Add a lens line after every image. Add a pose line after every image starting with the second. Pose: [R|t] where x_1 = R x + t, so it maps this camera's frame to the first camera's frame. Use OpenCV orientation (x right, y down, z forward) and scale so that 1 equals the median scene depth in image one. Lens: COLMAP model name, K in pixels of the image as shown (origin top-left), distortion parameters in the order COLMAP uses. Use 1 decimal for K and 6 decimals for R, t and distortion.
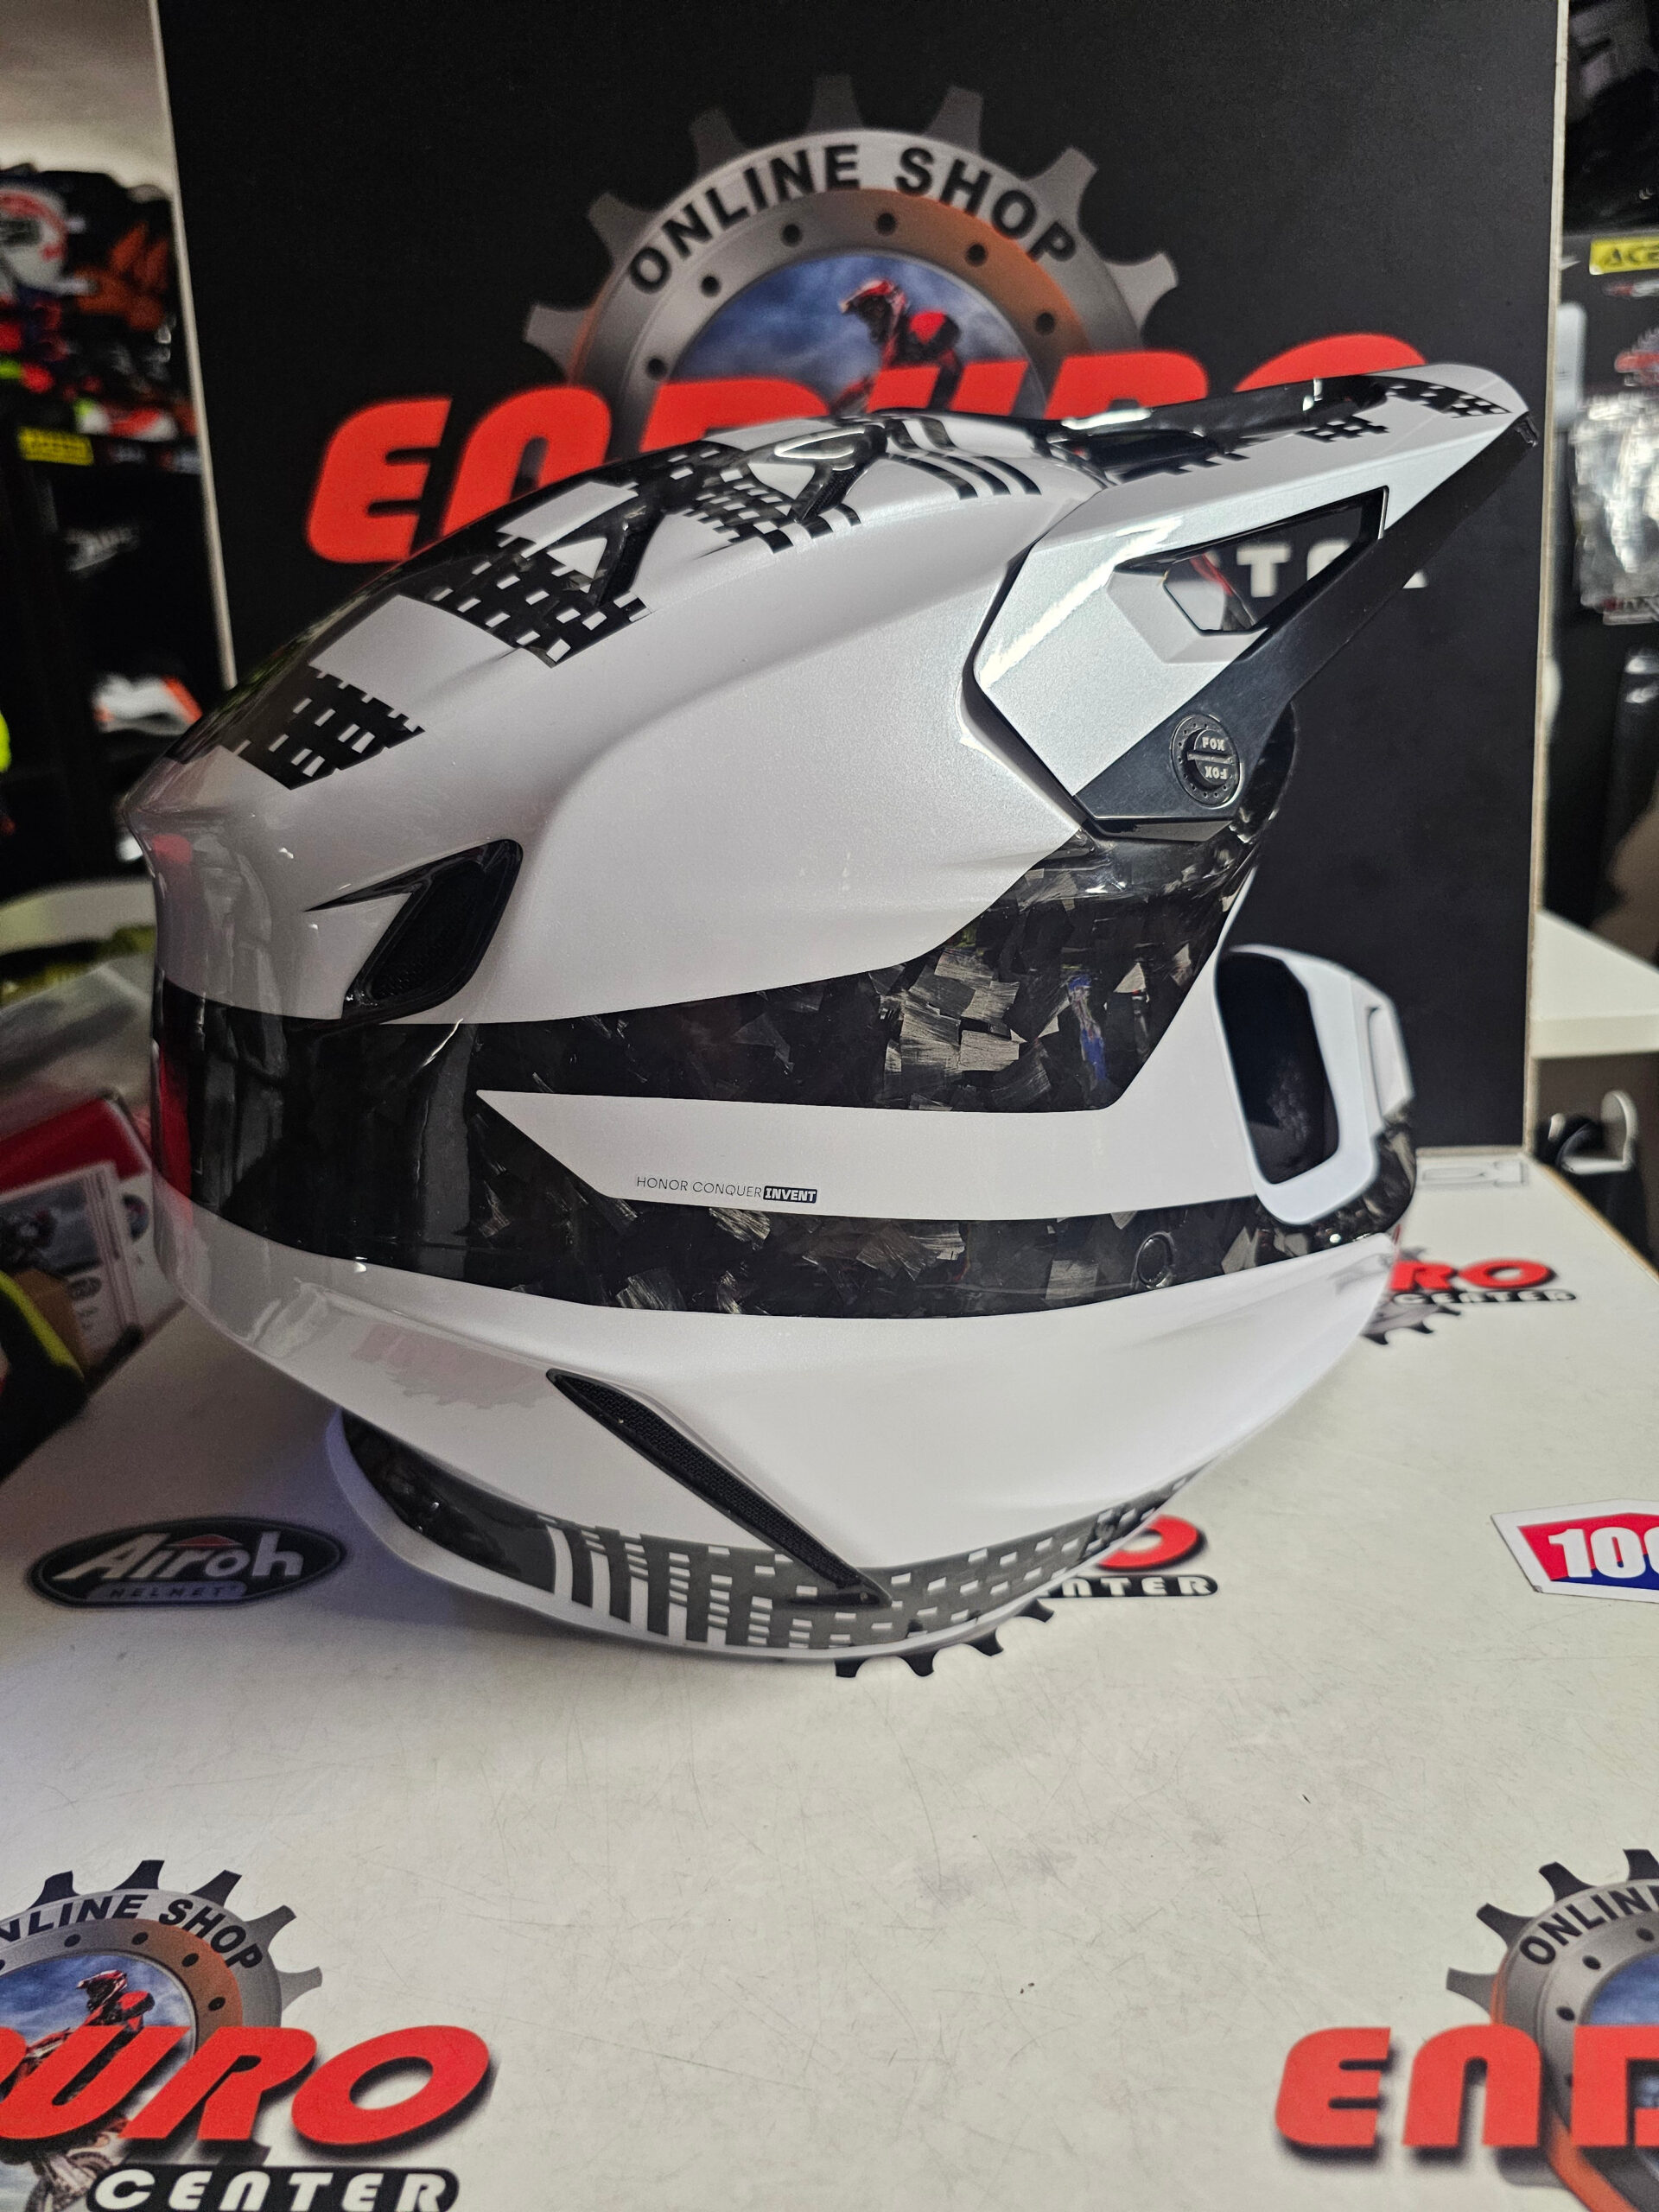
lens RADIAL K [[1534.3, 0, 842.3], [0, 1534.3, 1066.8], [0, 0, 1]] dist [0.000784, -0.008754]
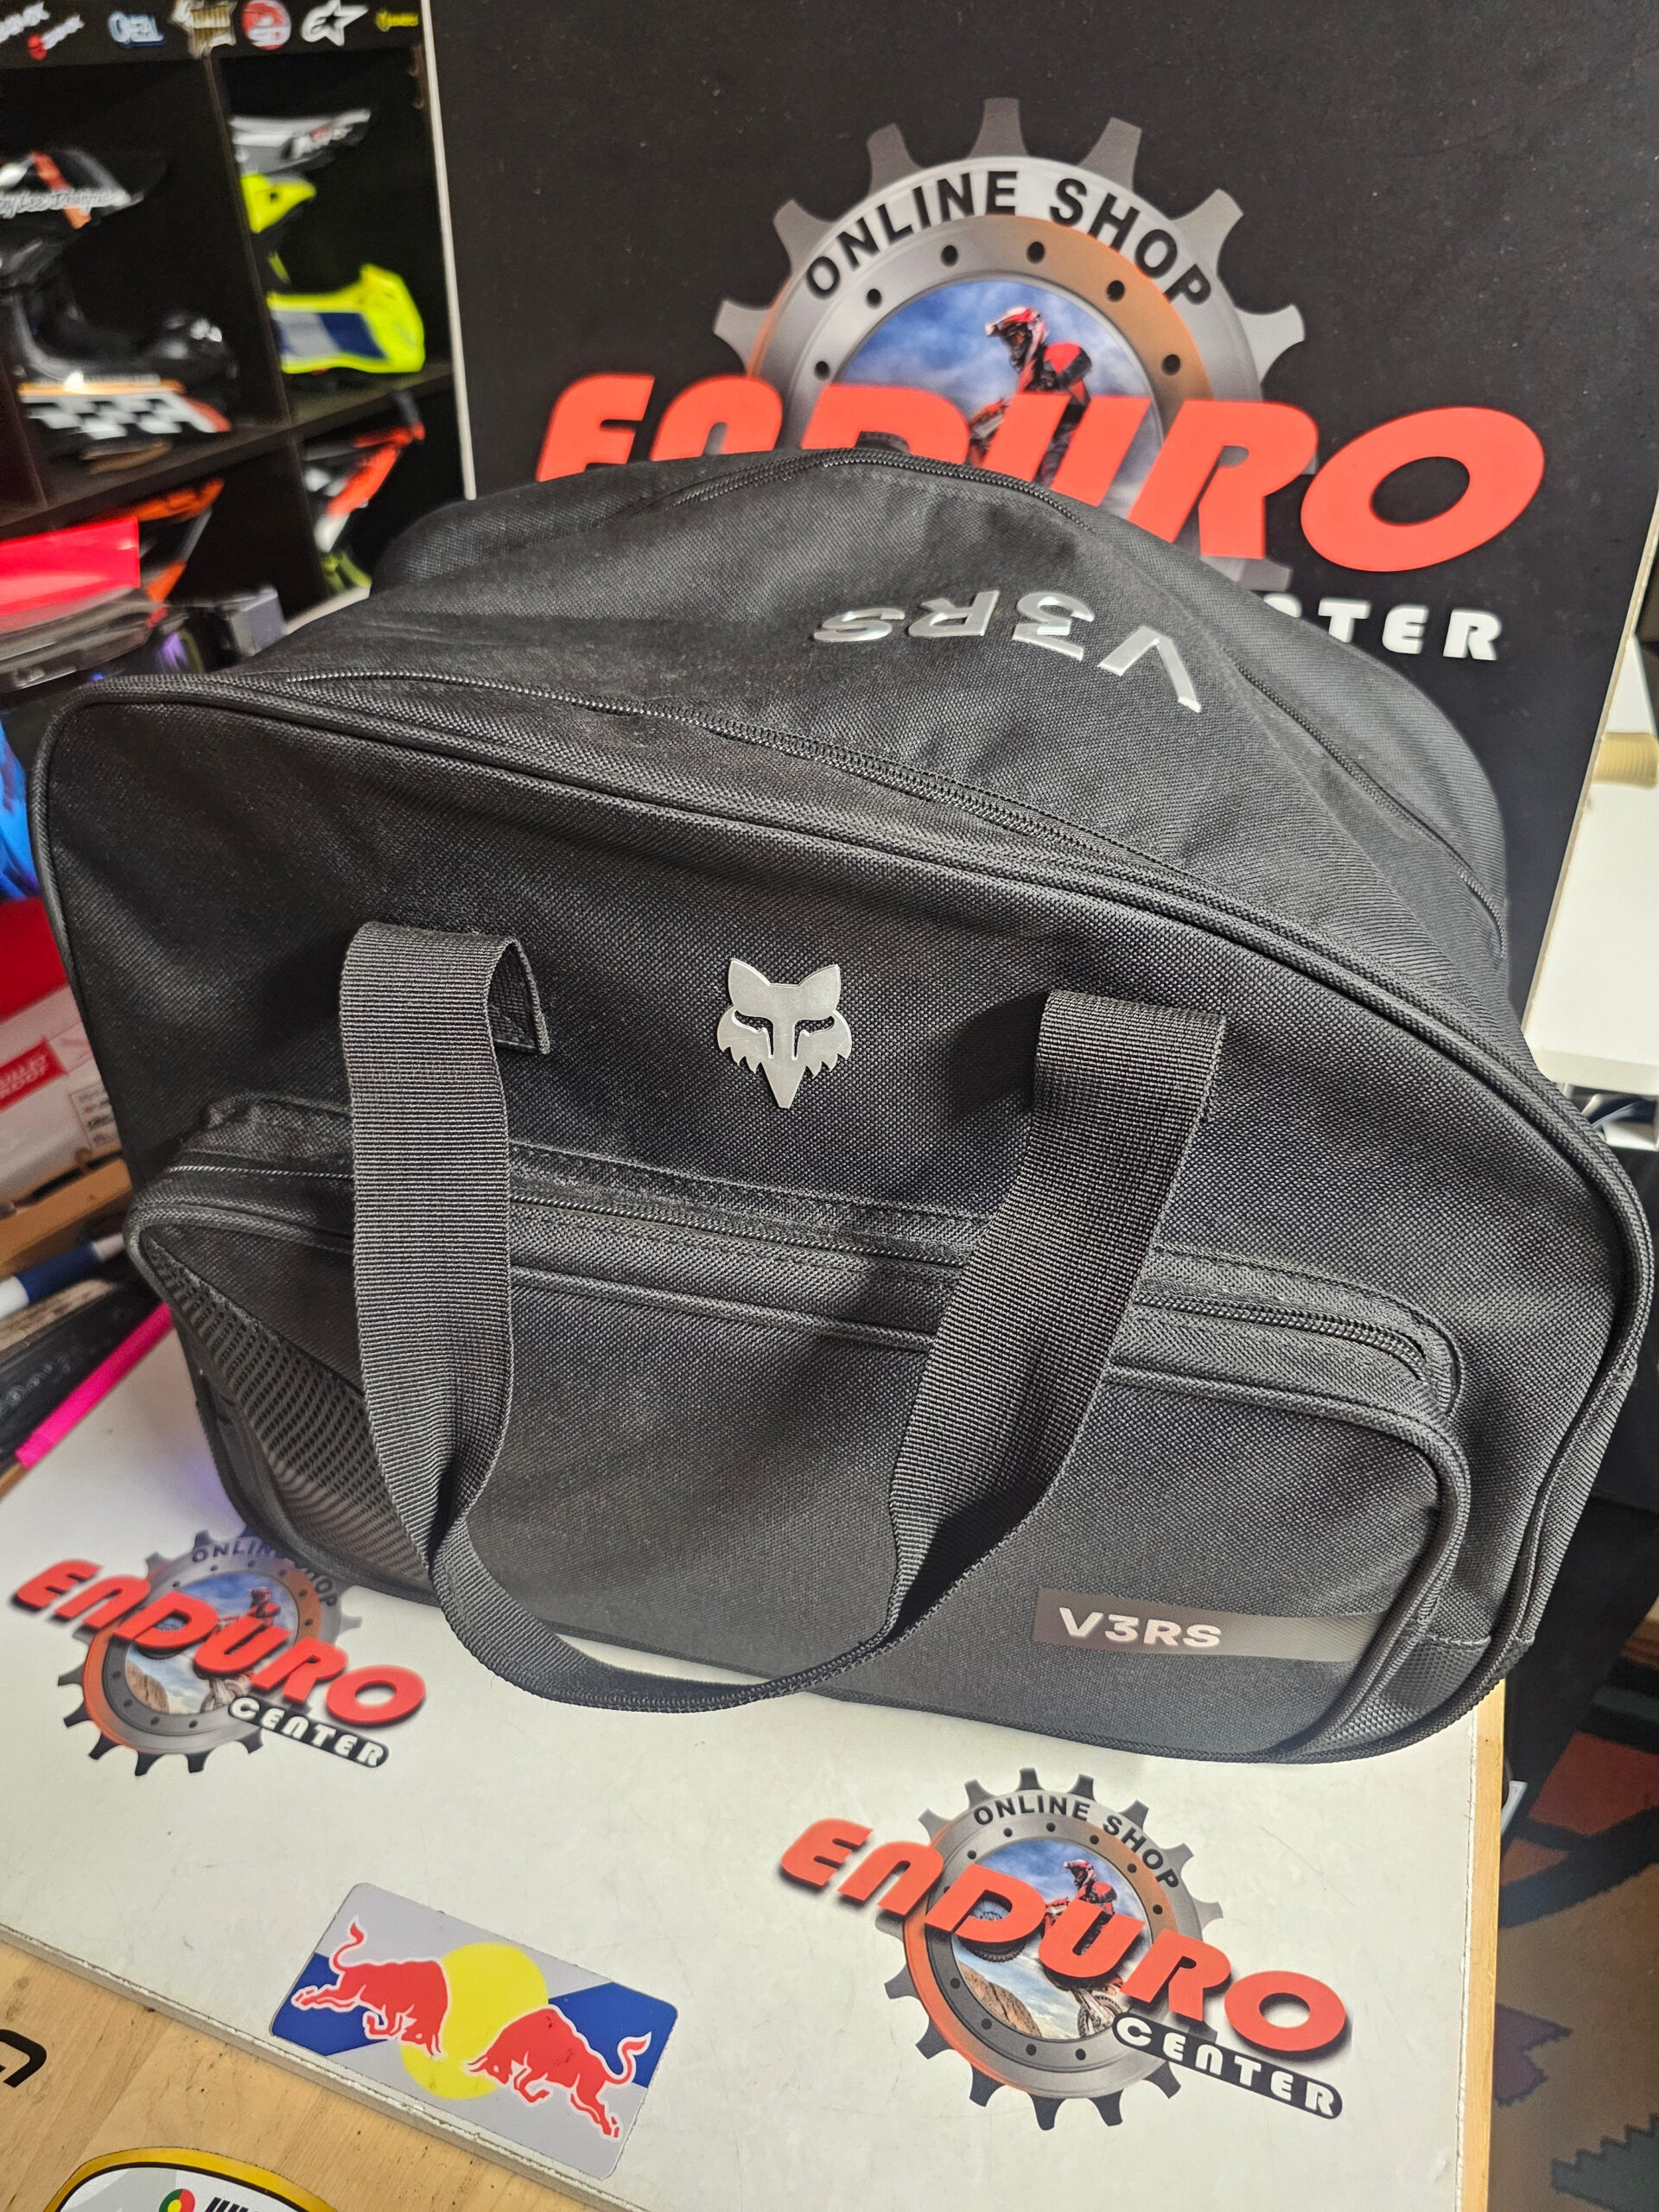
lens RADIAL K [[1530.4, 0, 827.1], [0, 1530.4, 1080.0], [0, 0, 1]] dist [0.005226, -0.001413]
pose [[0.953095, 0.193598, -0.232659, 0.372927], [-0.110733, 0.938426, 0.327254, -0.515437], [0.281689, -0.286141, 0.915846, -0.265114]]
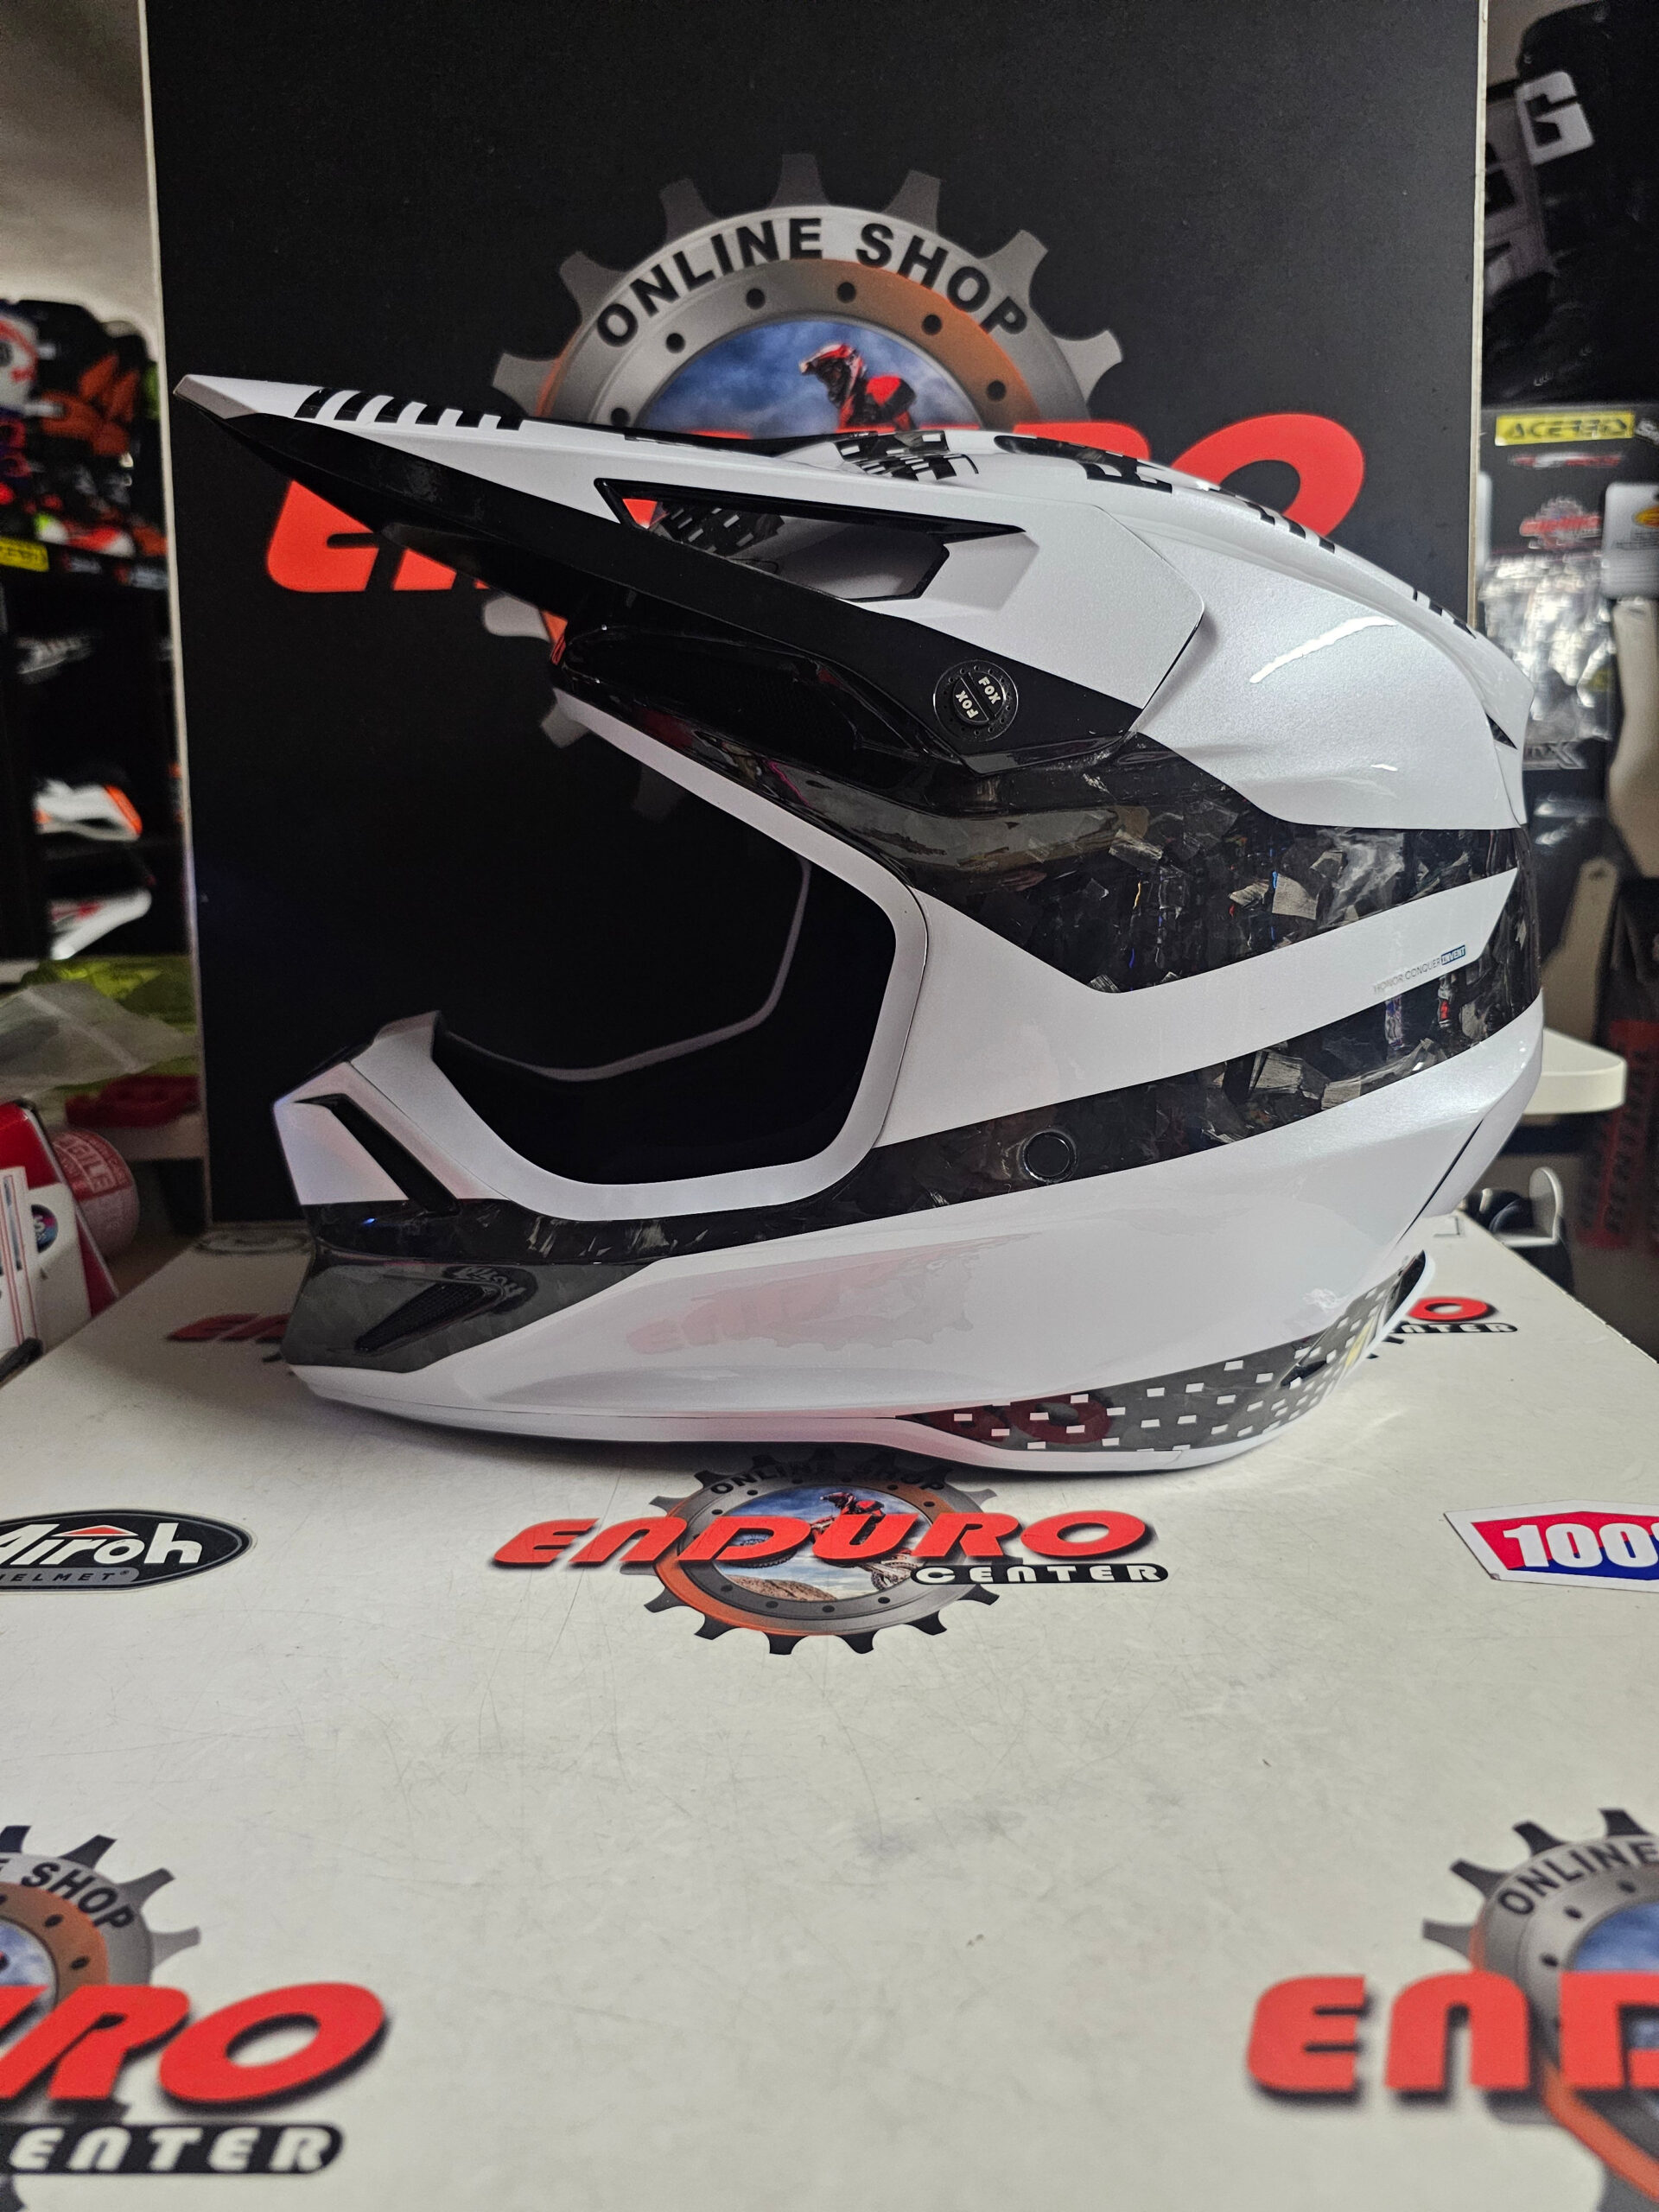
lens RADIAL K [[1521.0, 0, 837.5], [0, 1521.0, 1077.9], [0, 0, 1]] dist [0.010504, -0.013227]
pose [[0.998727, 0.026742, 0.042769, -0.011214], [-0.022582, 0.995227, -0.094940, 0.121448], [-0.045104, 0.093854, 0.994564, 0.028284]]
